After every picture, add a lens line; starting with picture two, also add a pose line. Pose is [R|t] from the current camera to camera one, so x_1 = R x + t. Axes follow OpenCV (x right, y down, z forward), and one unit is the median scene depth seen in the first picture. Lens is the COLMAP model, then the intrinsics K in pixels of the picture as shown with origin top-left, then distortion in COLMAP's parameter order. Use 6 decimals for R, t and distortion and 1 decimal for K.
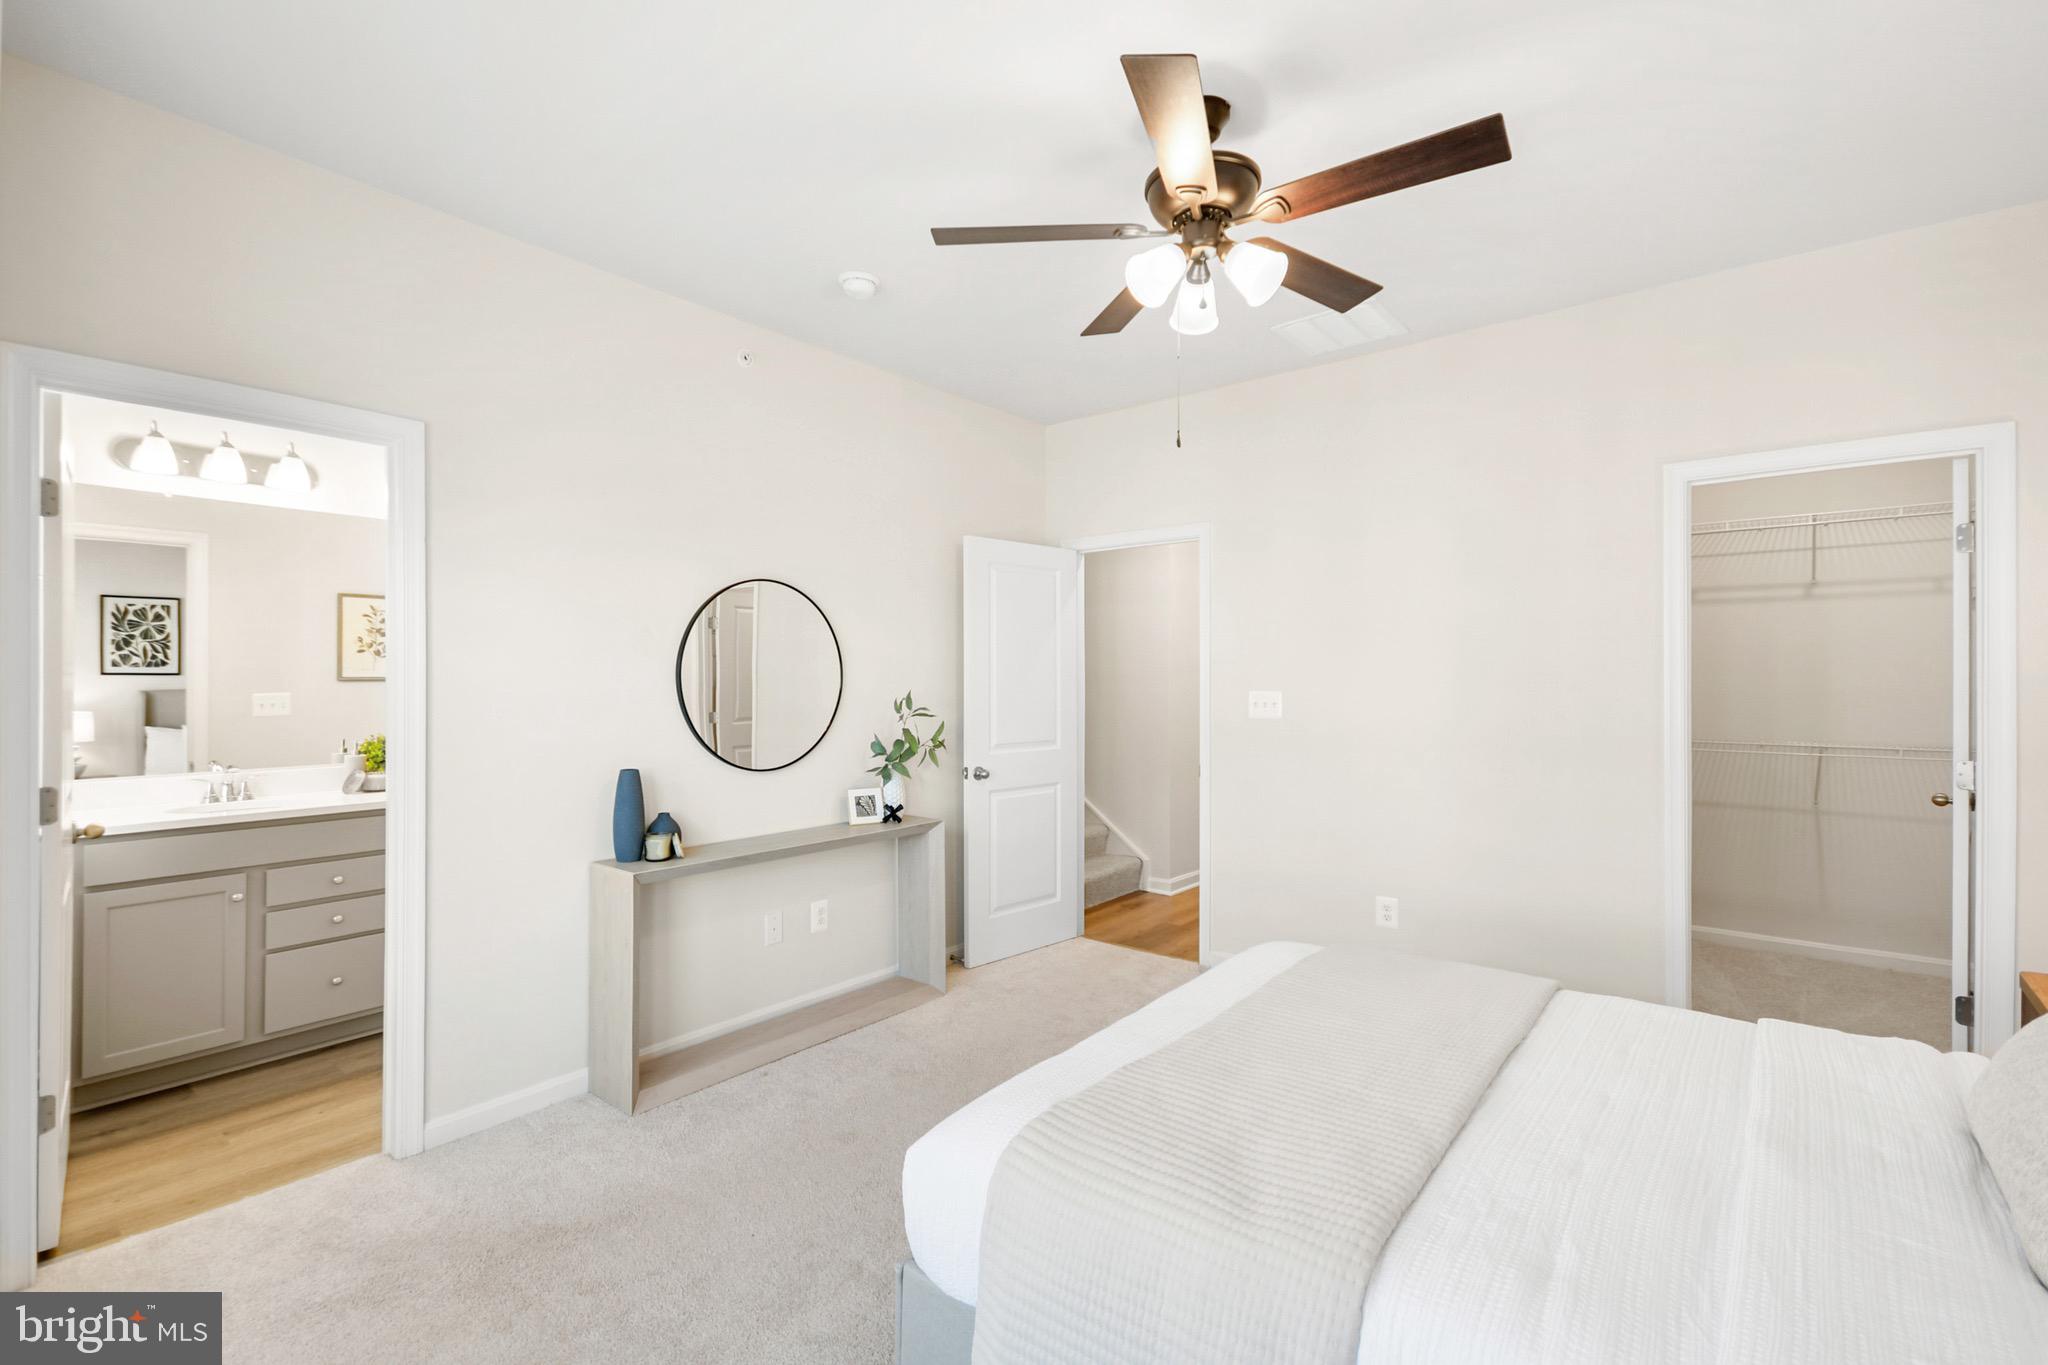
lens RADIAL K [[892.8, 0, 1053.8], [0, 892.8, 692.0], [0, 0, 1]] dist [0.005925, -0.000856]
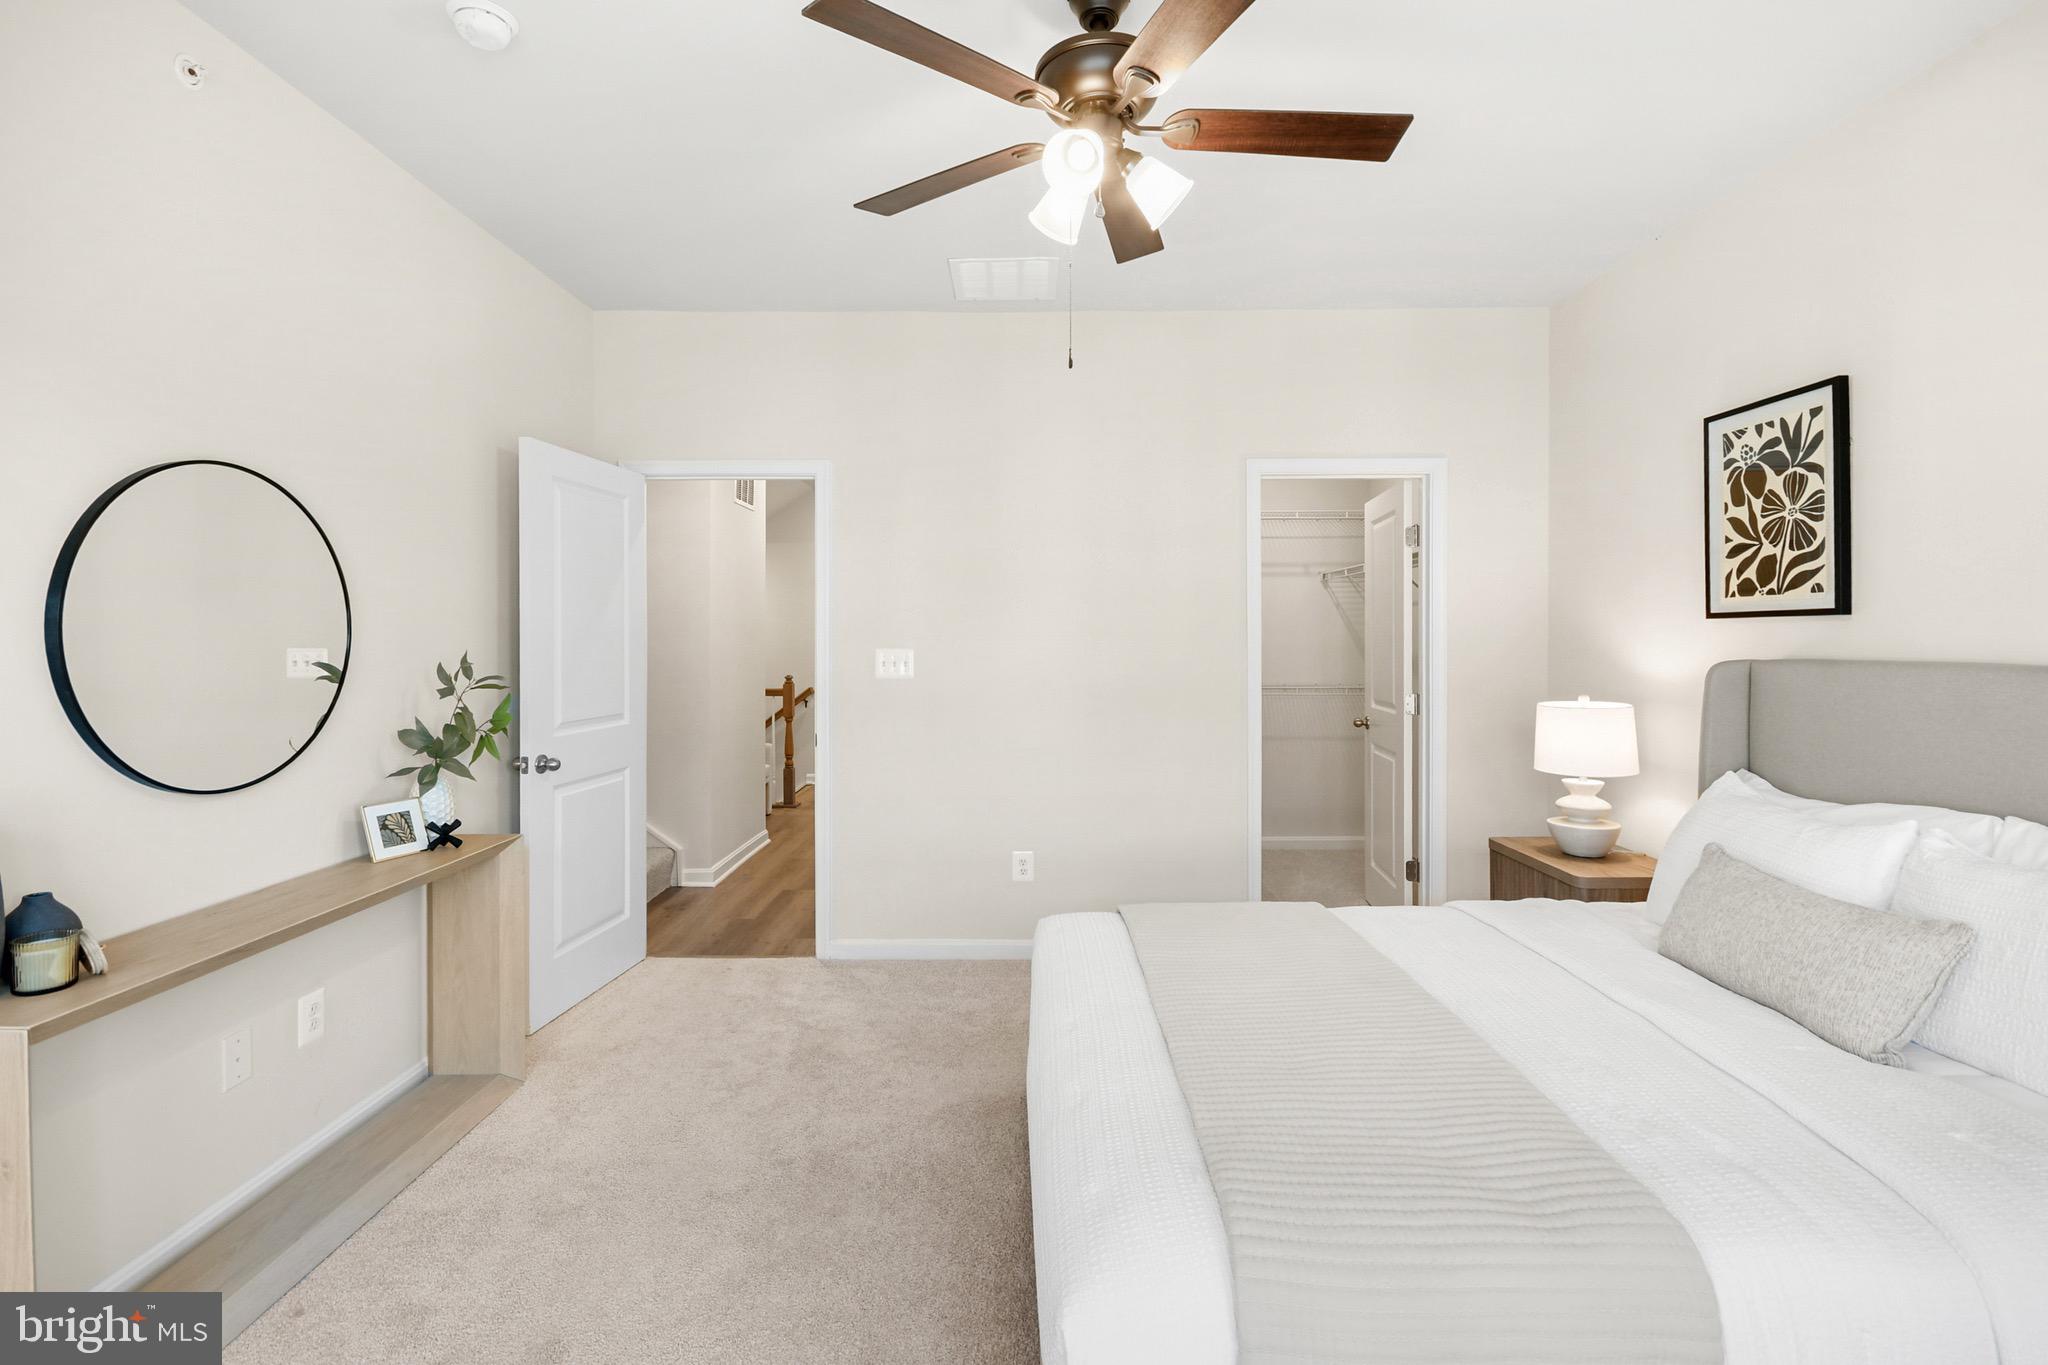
lens RADIAL K [[892.8, 0, 1007.7], [0, 892.8, 646.8], [0, 0, 1]] dist [0.005925, -0.000856]
pose [[0.787077, -0.005581, 0.616830, -0.260130], [0.007997, 0.999967, -0.001157, -0.001233], [-0.616803, 0.005844, 0.787096, 0.207638]]
